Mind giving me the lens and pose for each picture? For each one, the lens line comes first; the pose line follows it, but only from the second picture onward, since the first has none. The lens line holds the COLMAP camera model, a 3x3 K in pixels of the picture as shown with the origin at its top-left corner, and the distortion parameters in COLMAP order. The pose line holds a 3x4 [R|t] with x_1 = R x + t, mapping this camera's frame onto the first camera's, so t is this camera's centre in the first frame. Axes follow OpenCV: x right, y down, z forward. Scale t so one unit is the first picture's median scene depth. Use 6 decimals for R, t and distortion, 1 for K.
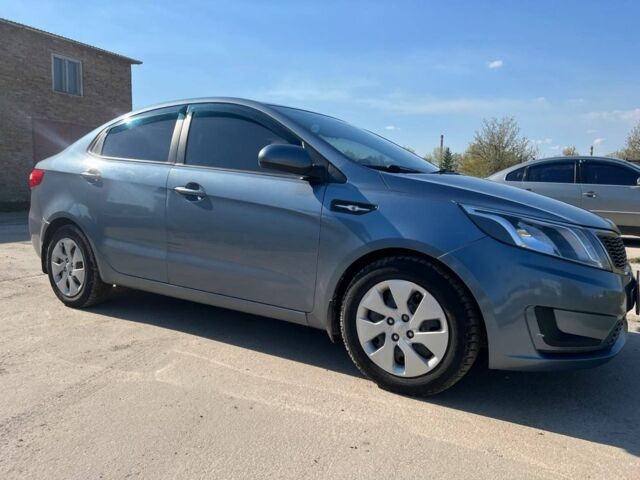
lens RADIAL K [[486.3, 0, 320.0], [0, 486.3, 240.0], [0, 0, 1]] dist [0.067755, -0.085065]
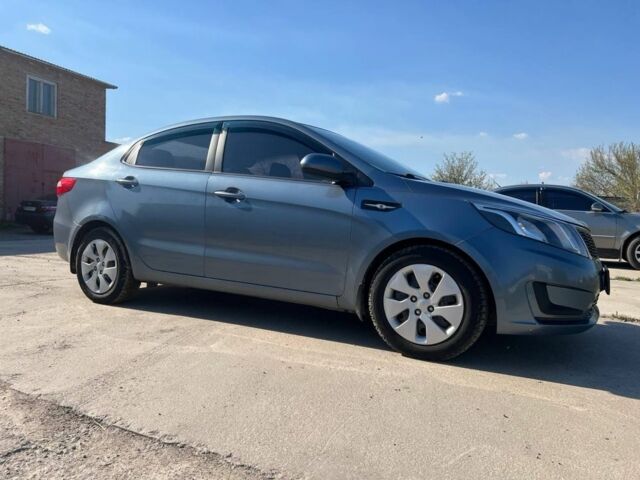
lens RADIAL K [[486.3, 0, 320.0], [0, 486.3, 240.0], [0, 0, 1]] dist [0.067755, -0.085065]
pose [[0.996922, 0.013717, 0.077193, -0.167168], [-0.009051, 0.998129, -0.060478, 0.087771], [-0.077878, 0.059593, 0.995180, -0.178263]]
